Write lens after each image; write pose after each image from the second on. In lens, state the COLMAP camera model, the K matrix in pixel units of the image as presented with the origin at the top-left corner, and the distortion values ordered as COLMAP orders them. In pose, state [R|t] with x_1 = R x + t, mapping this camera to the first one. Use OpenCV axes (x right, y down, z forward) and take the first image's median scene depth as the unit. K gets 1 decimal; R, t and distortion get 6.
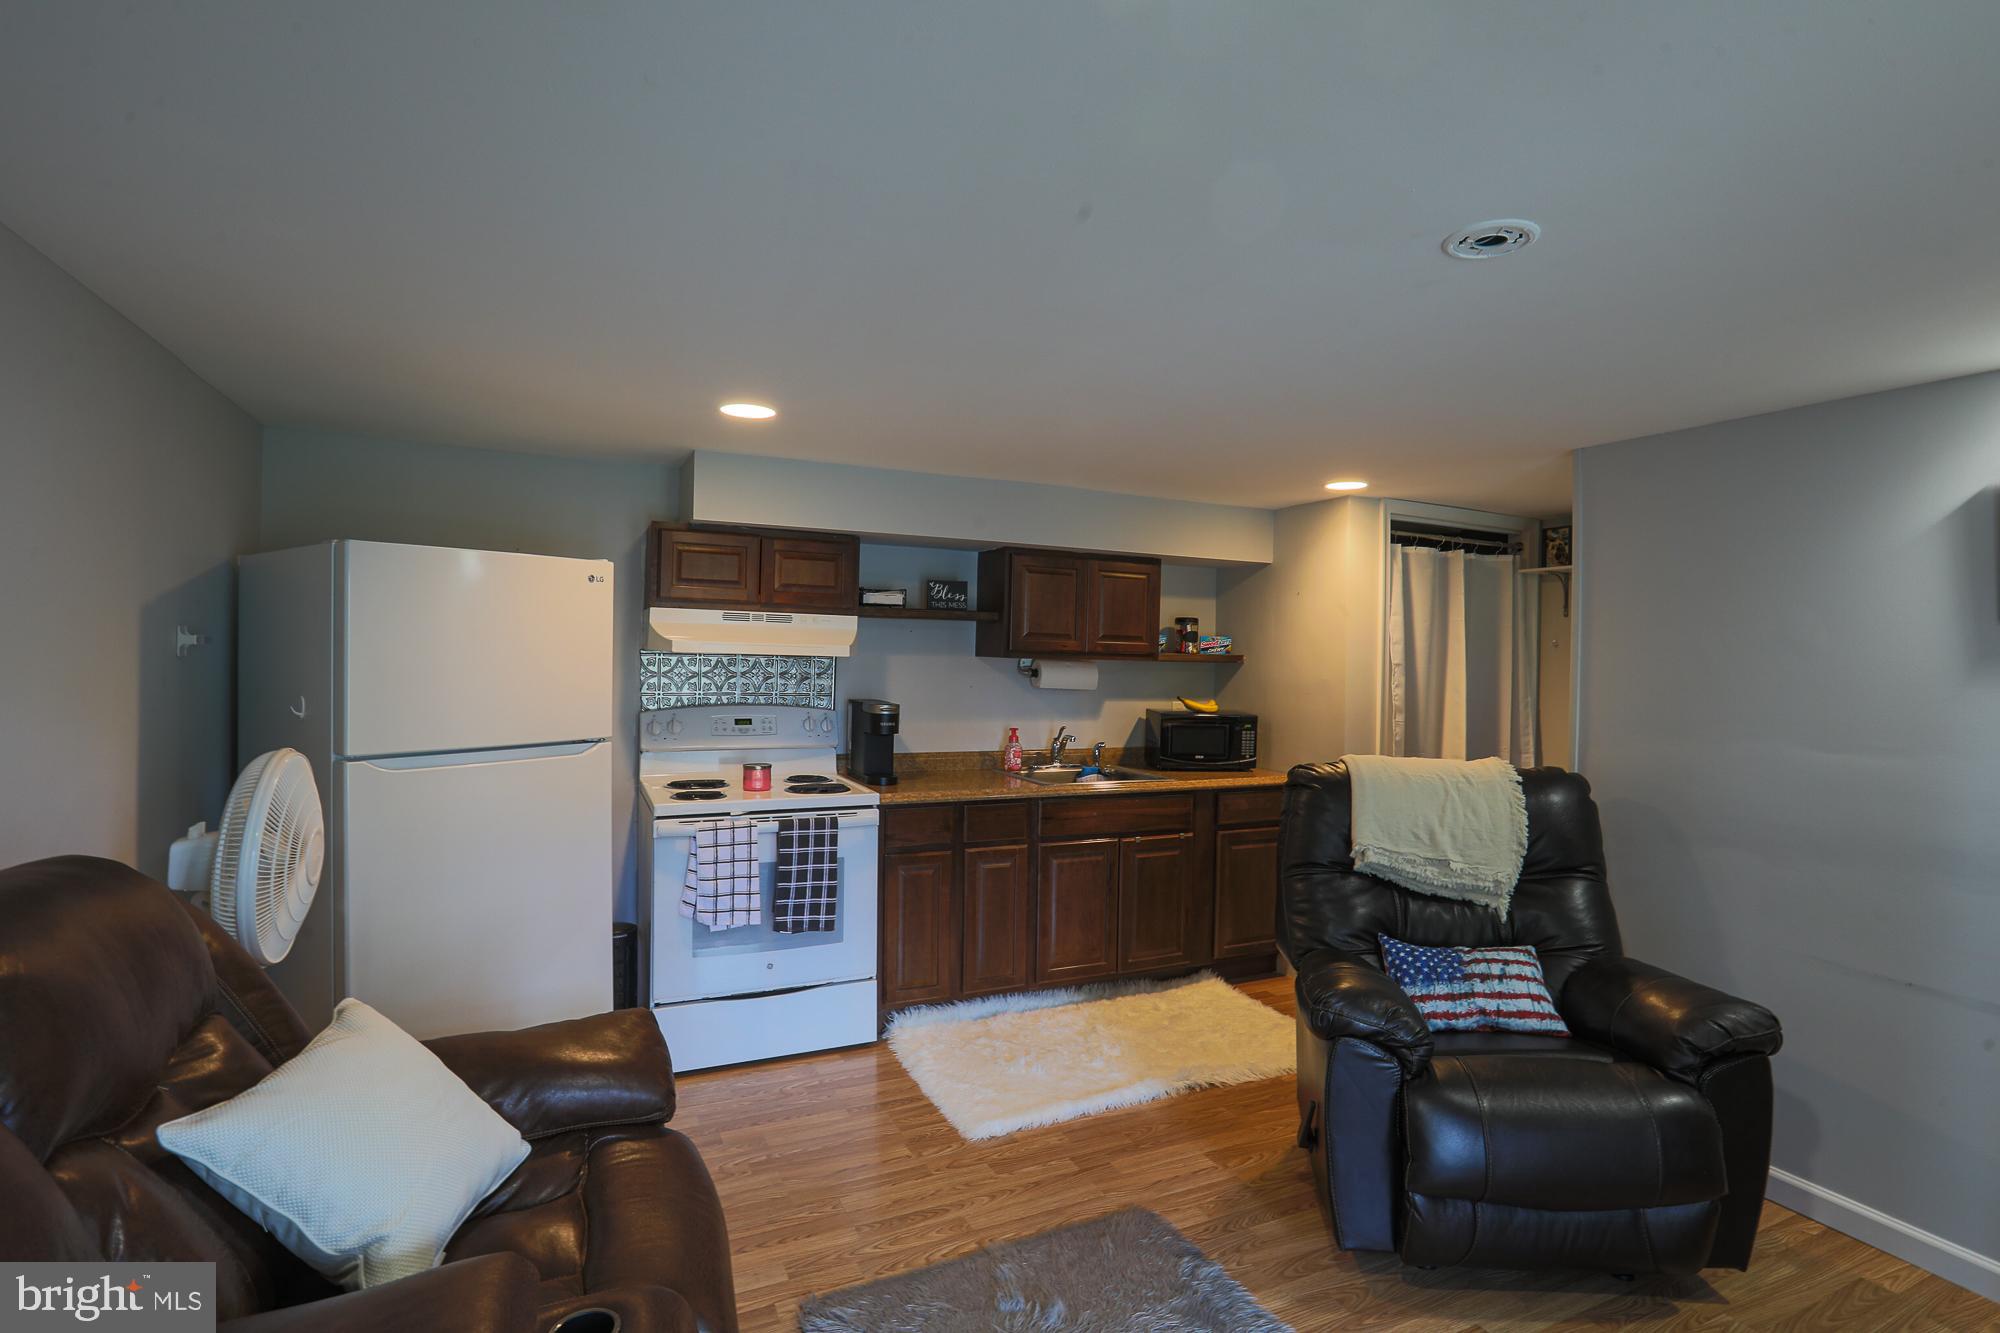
lens RADIAL K [[972.0, 0, 1024.1], [0, 972.0, 661.8], [0, 0, 1]] dist [-0.061029, 0.029118]
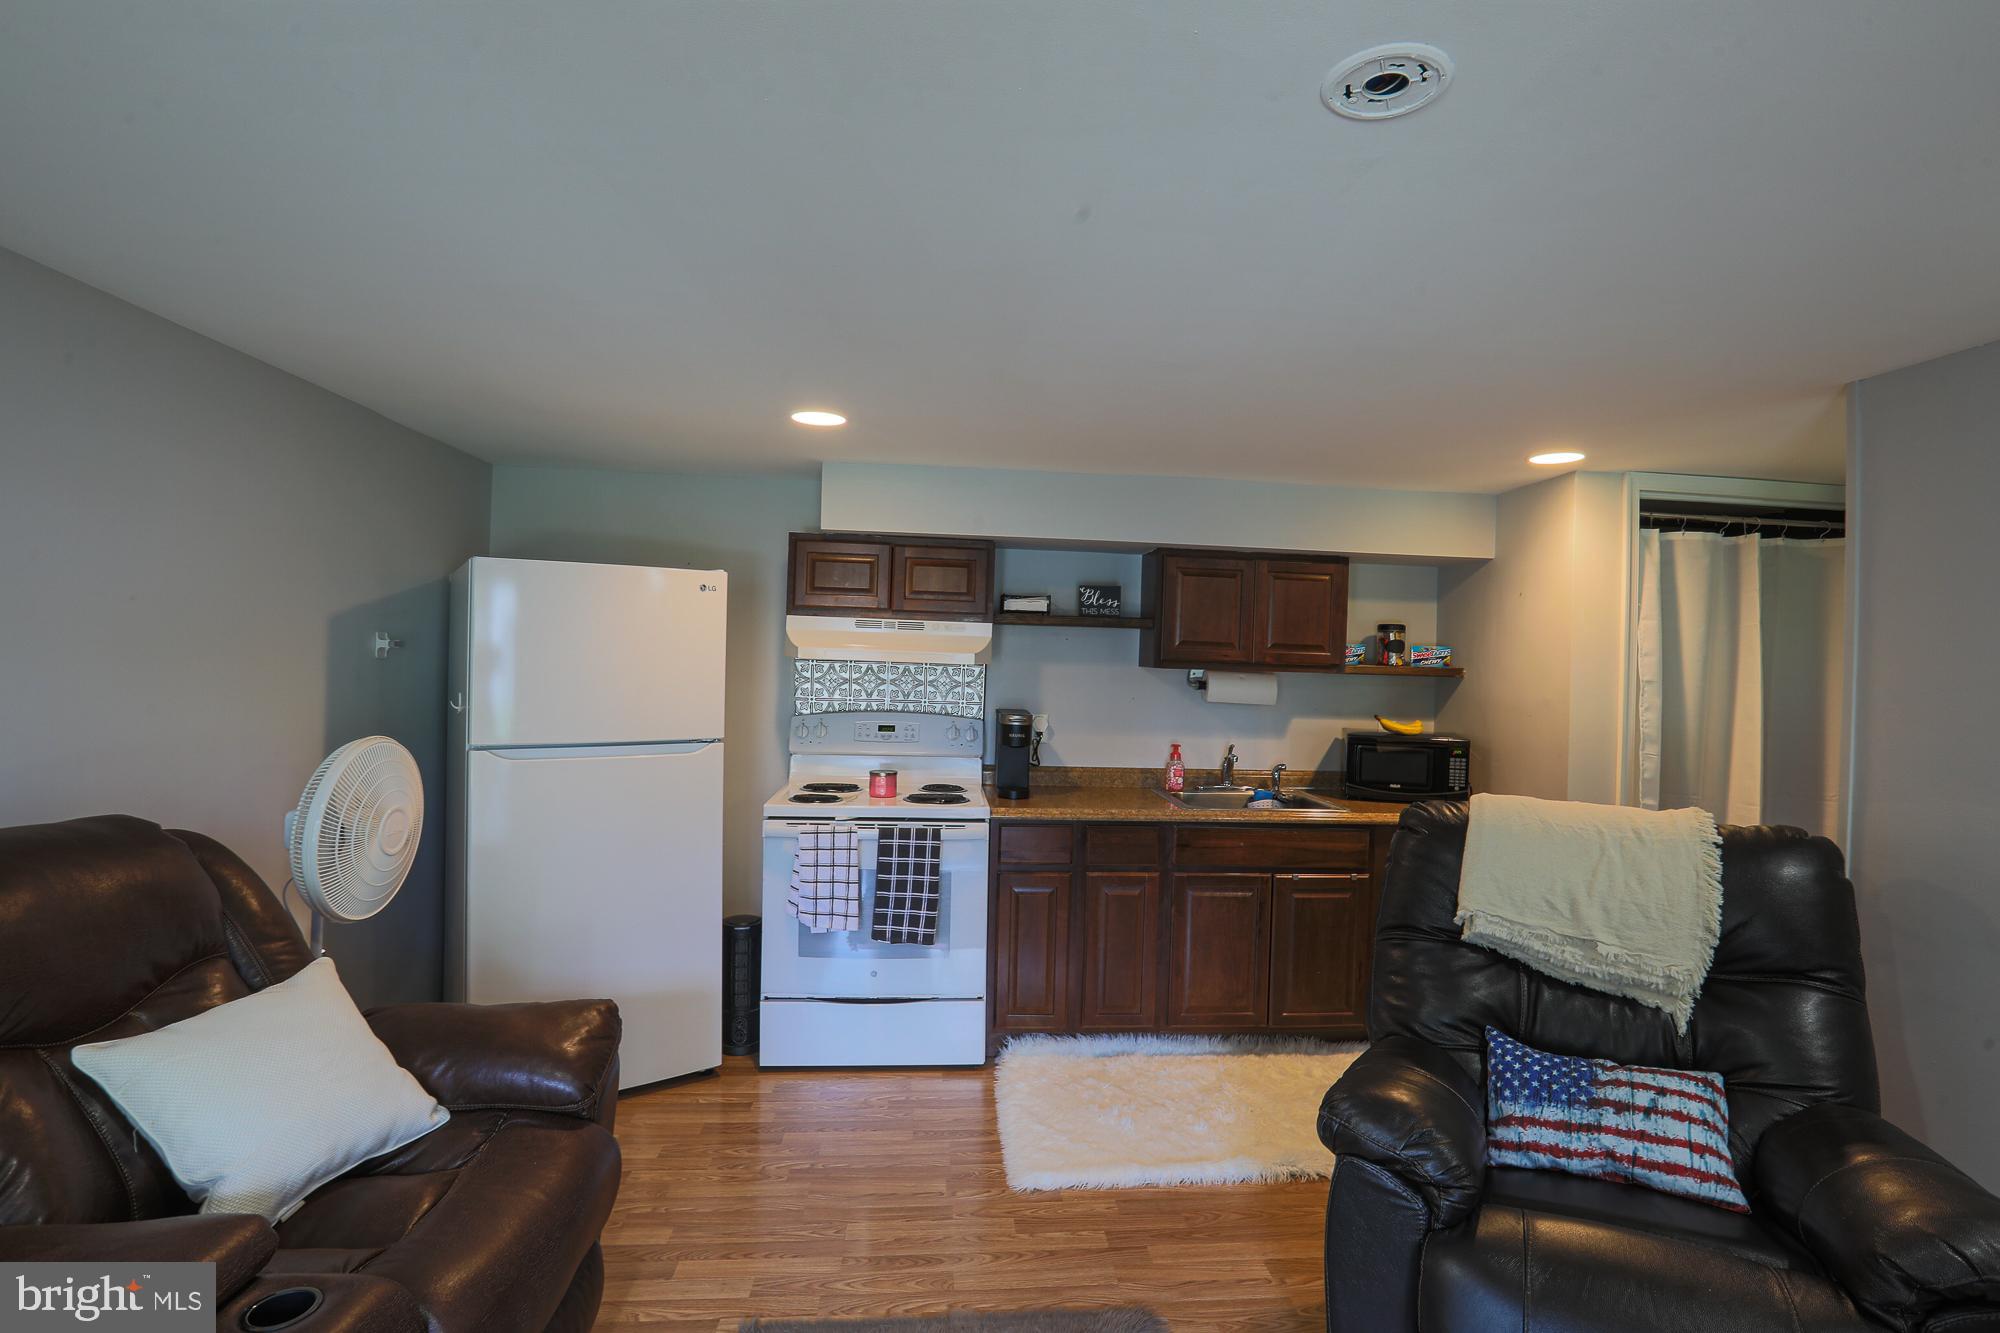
lens RADIAL K [[972.0, 0, 1024.1], [0, 972.0, 661.8], [0, 0, 1]] dist [-0.061029, 0.029118]
pose [[0.935180, 0.008450, -0.354073, 0.232868], [-0.012556, 0.999878, -0.009301, 0.000147], [0.353951, 0.013144, 0.935172, 0.115159]]
